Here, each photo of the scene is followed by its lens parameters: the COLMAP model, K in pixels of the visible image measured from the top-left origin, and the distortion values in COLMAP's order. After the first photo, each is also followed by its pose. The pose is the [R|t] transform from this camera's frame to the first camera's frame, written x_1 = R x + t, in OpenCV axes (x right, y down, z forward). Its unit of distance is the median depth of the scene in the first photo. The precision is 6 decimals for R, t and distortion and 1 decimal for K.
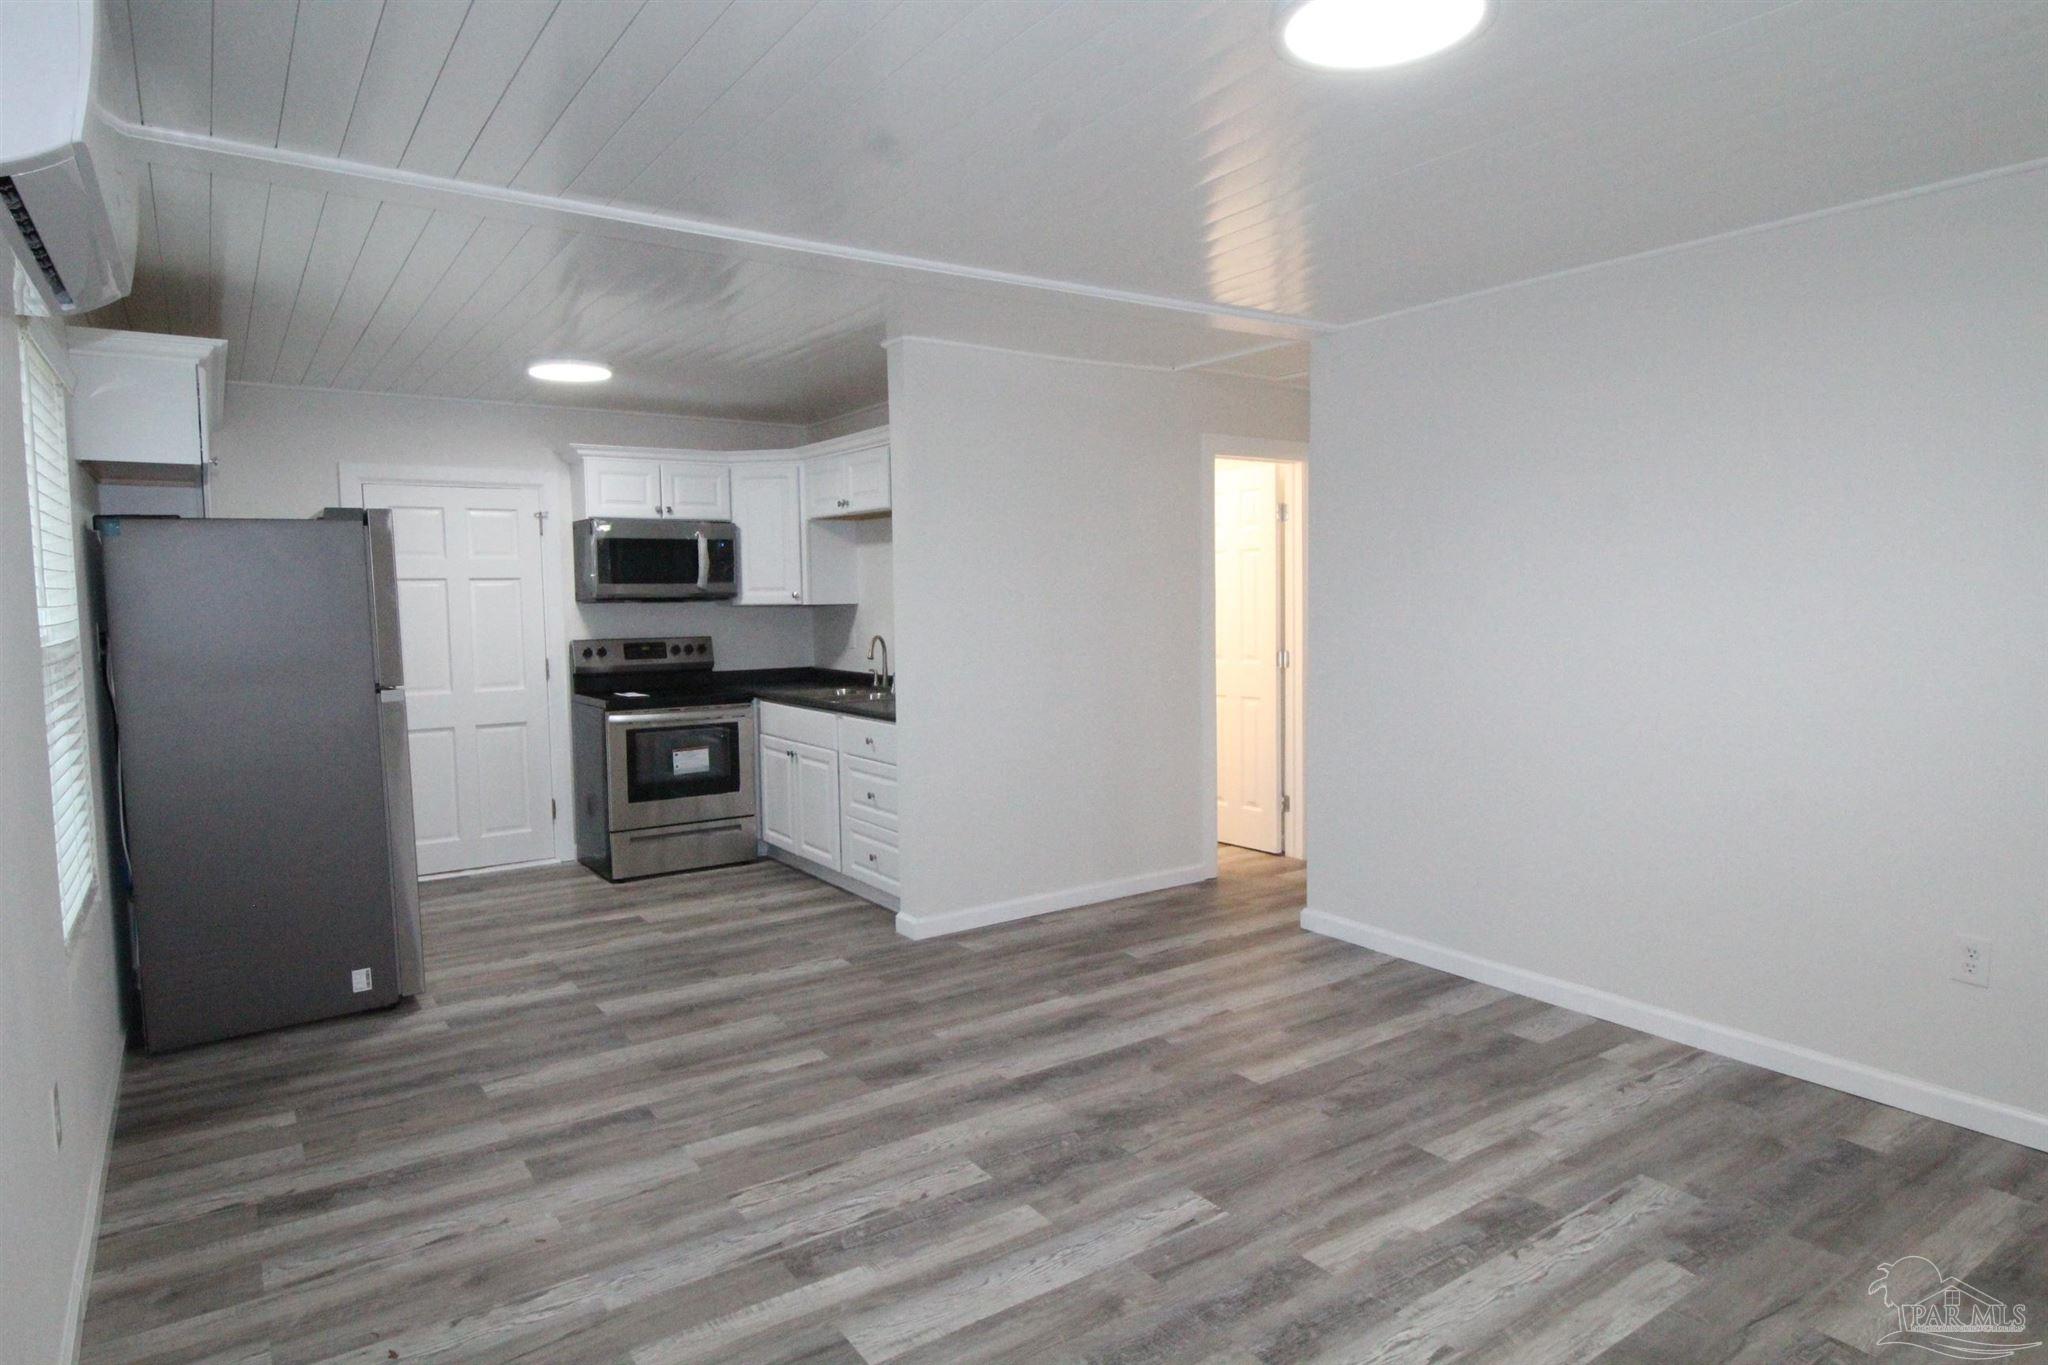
lens RADIAL K [[1192.7, 0, 1024.3], [0, 1192.7, 680.6], [0, 0, 1]] dist [0.001024, 0.001117]
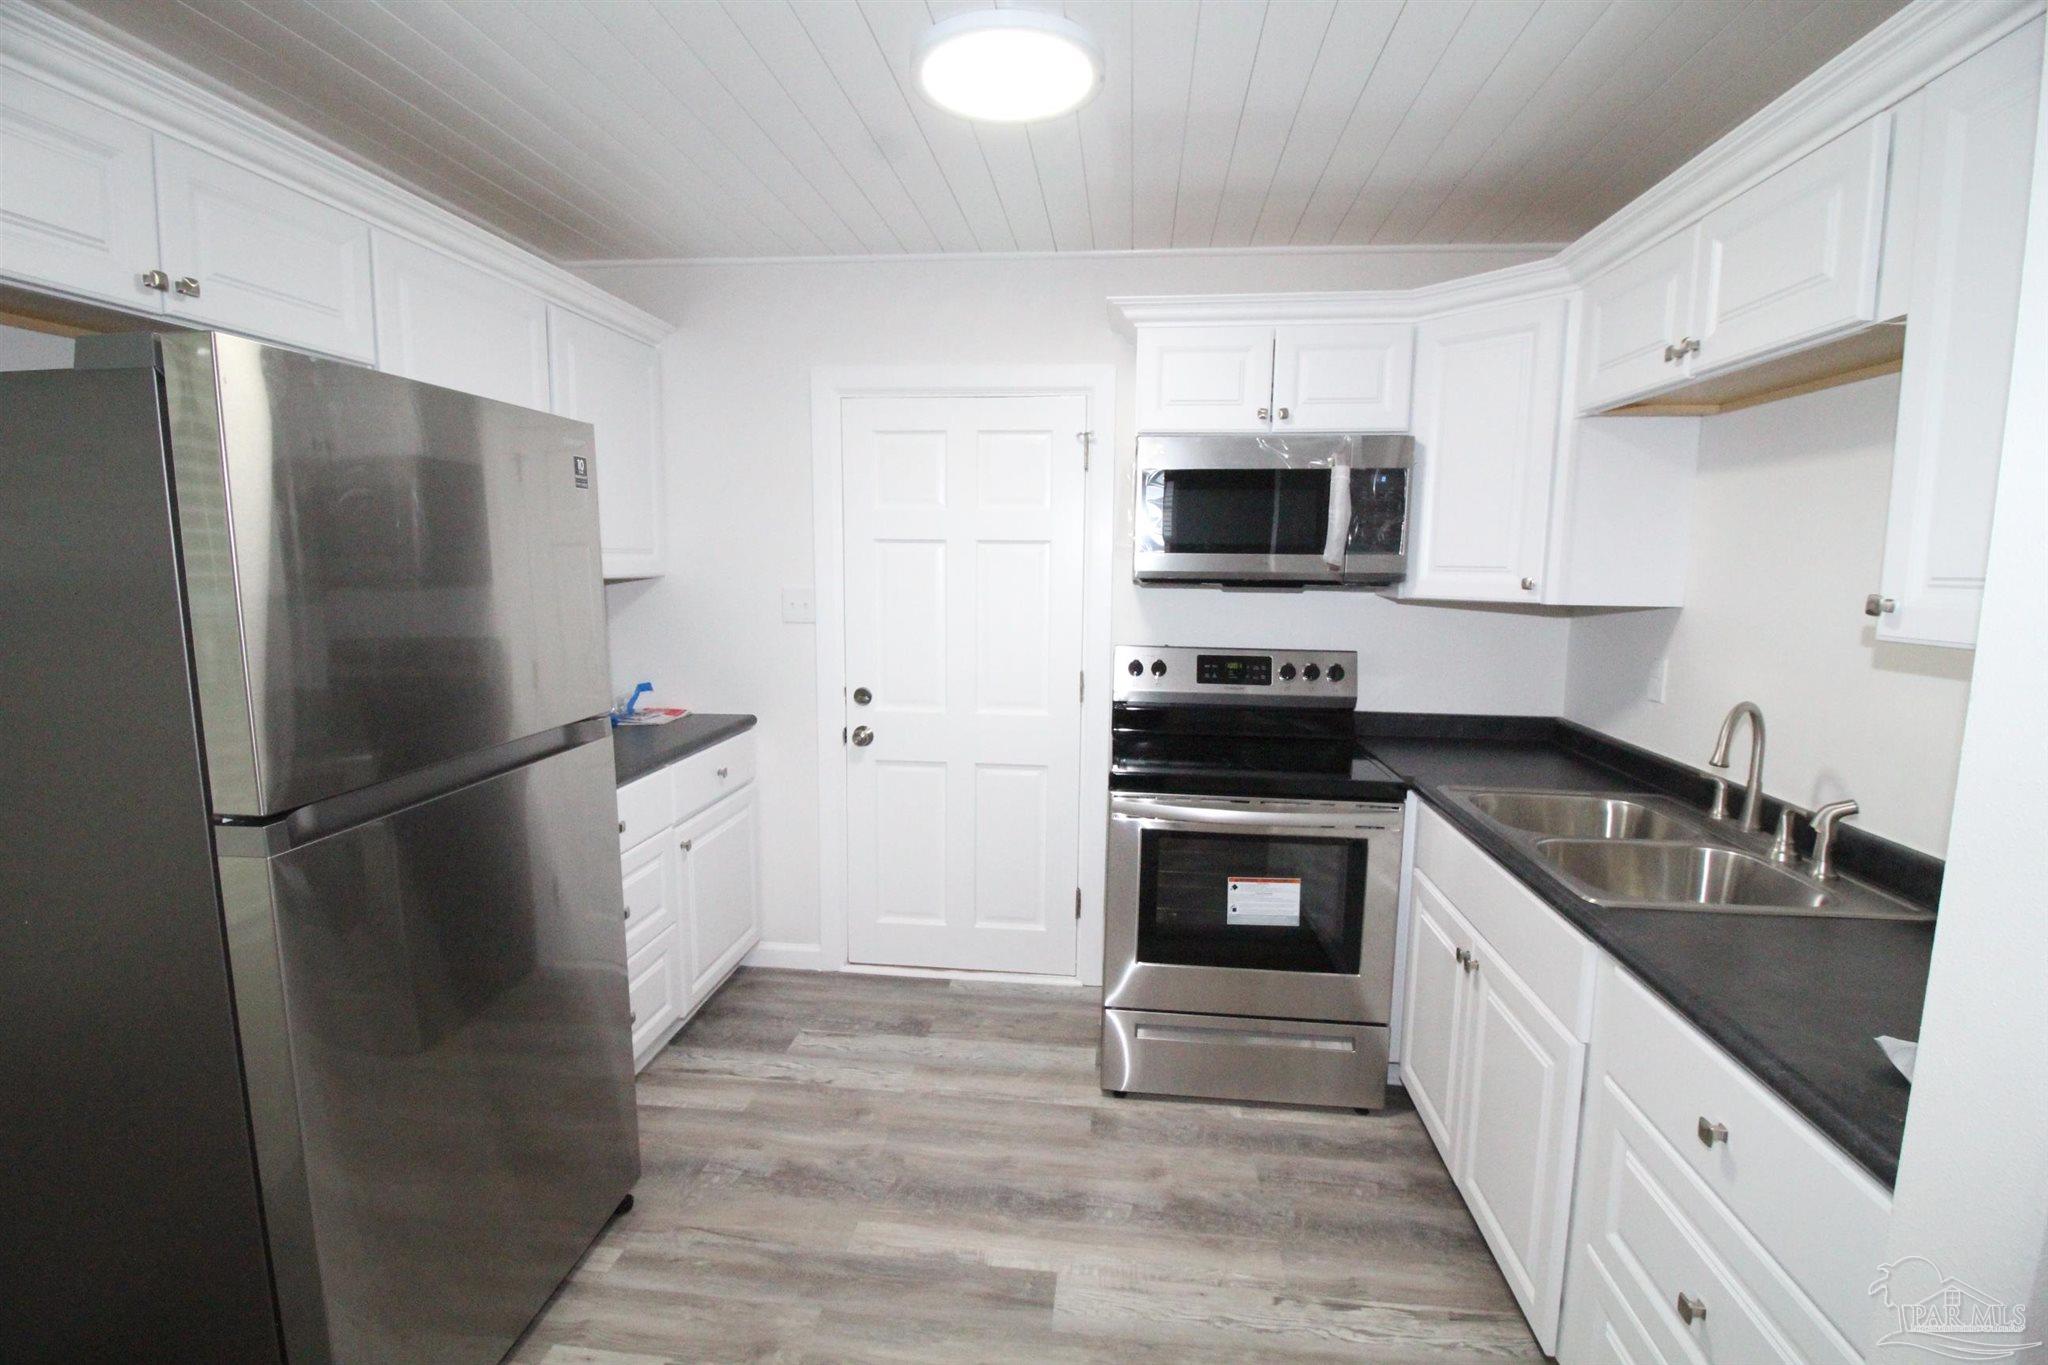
lens RADIAL K [[967.7, 0, 1014.6], [0, 967.7, 680.7], [0, 0, 1]] dist [-0.000193, -0.000457]
pose [[0.750435, 0.106527, -0.652303, -0.093362], [-0.065567, 0.994056, 0.086908, -0.054551], [0.657684, -0.022450, 0.752959, 0.589499]]
